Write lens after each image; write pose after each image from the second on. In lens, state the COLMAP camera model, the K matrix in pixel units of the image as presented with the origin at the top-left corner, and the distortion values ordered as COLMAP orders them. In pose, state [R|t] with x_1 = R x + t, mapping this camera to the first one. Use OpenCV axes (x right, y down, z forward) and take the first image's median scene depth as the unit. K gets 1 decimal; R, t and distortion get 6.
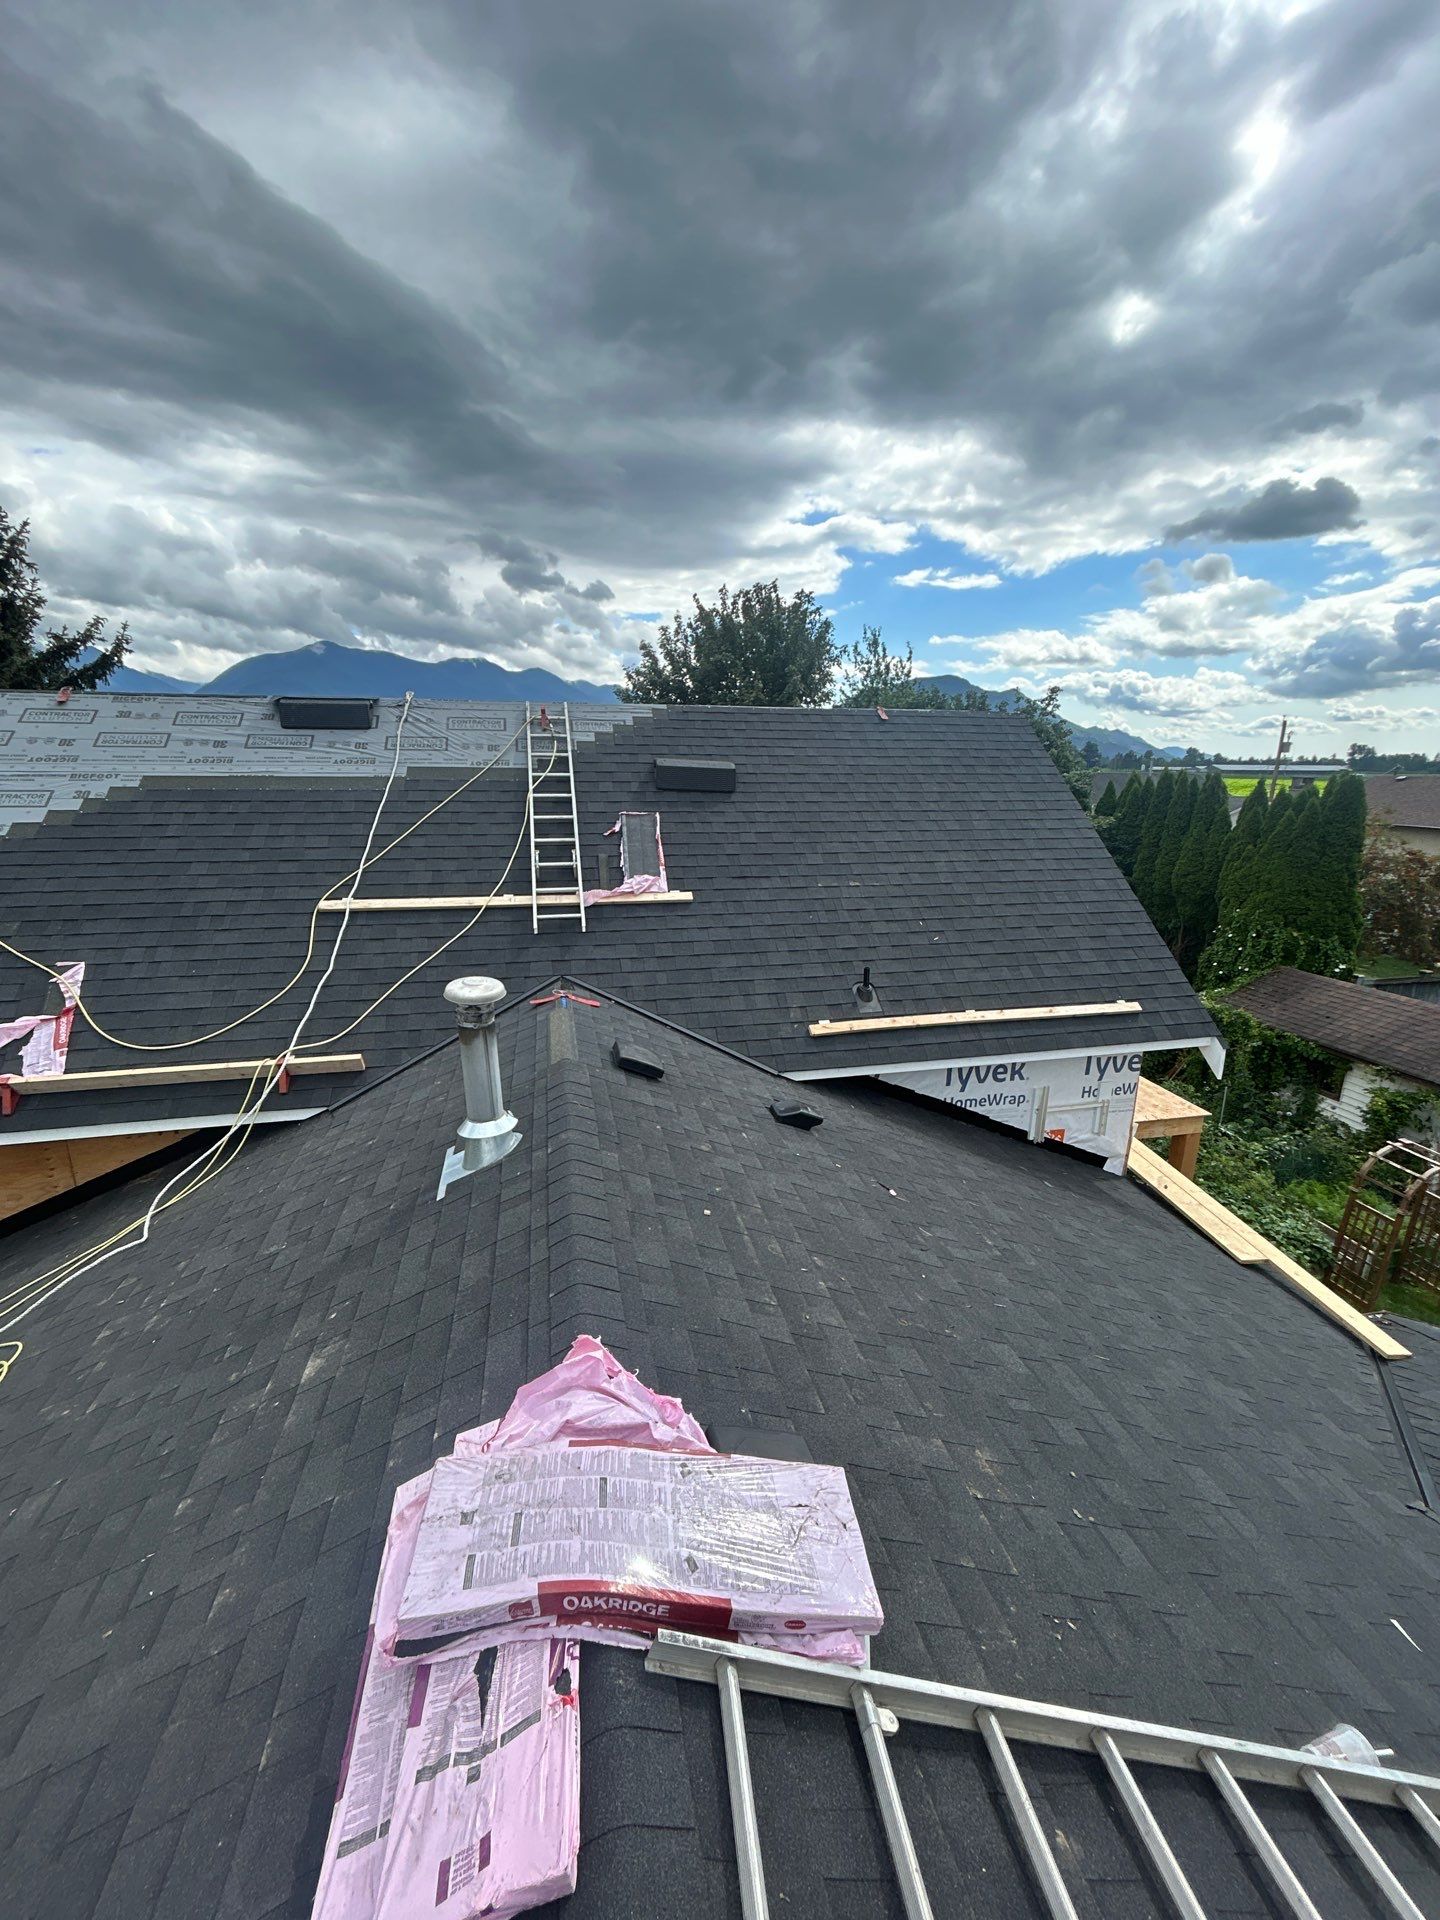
lens RADIAL K [[791.7, 0, 720.0], [0, 791.7, 960.0], [0, 0, 1]] dist [0.002609, 0.000683]
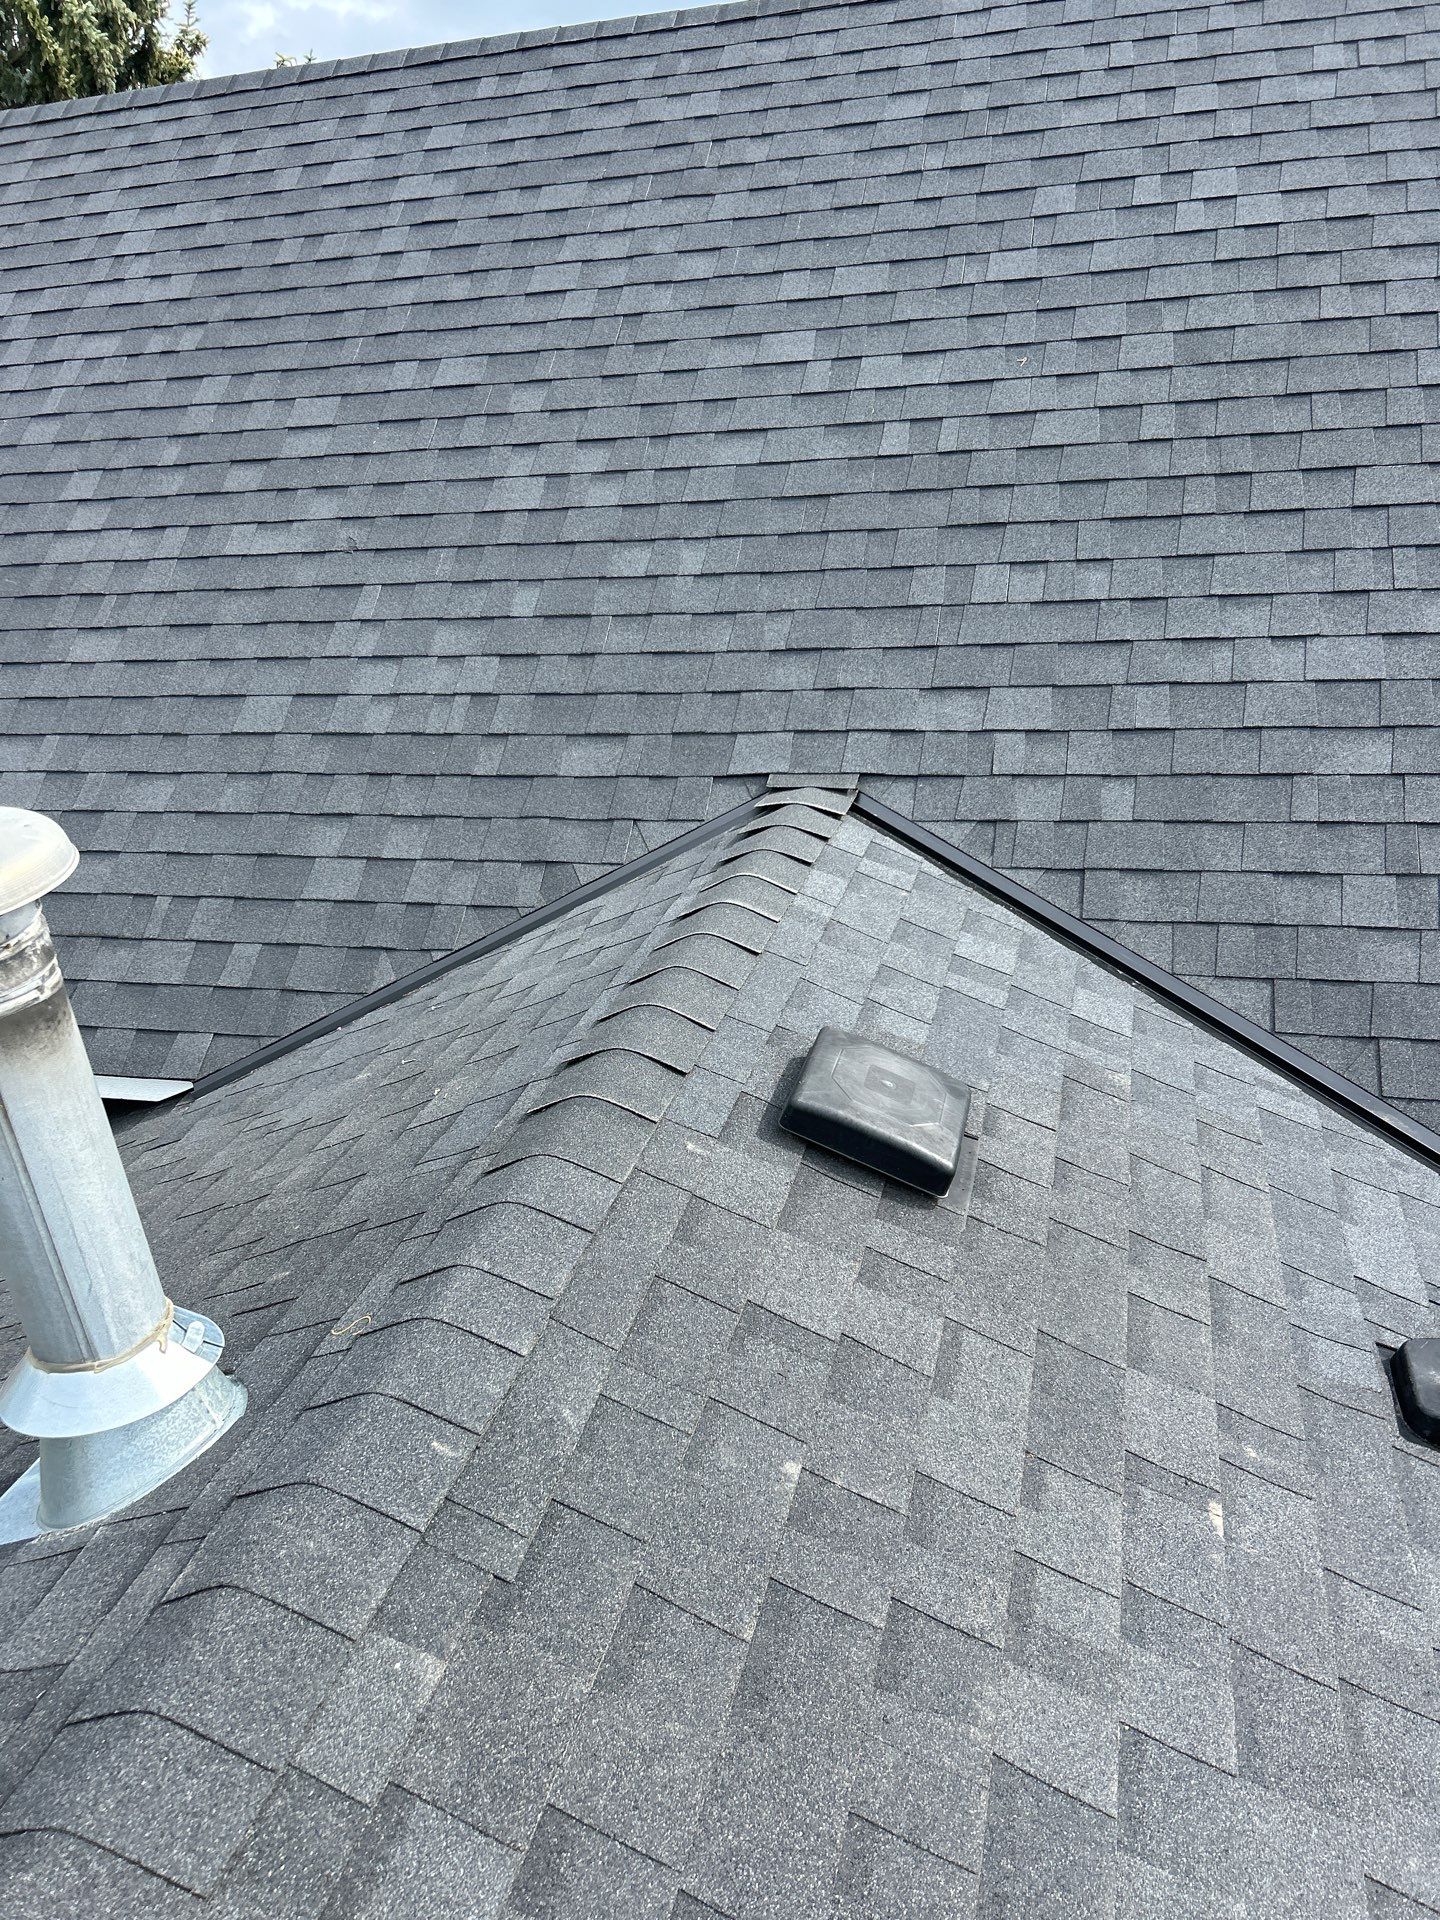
lens RADIAL K [[1494.5, 0, 720.0], [0, 1494.5, 960.0], [0, 0, 1]] dist [0.024429, 0.002440]
pose [[0.884288, 0.108432, -0.454177, 0.062703], [-0.031573, 0.984323, 0.173529, -0.012480], [0.465873, -0.139110, 0.873849, 0.399251]]
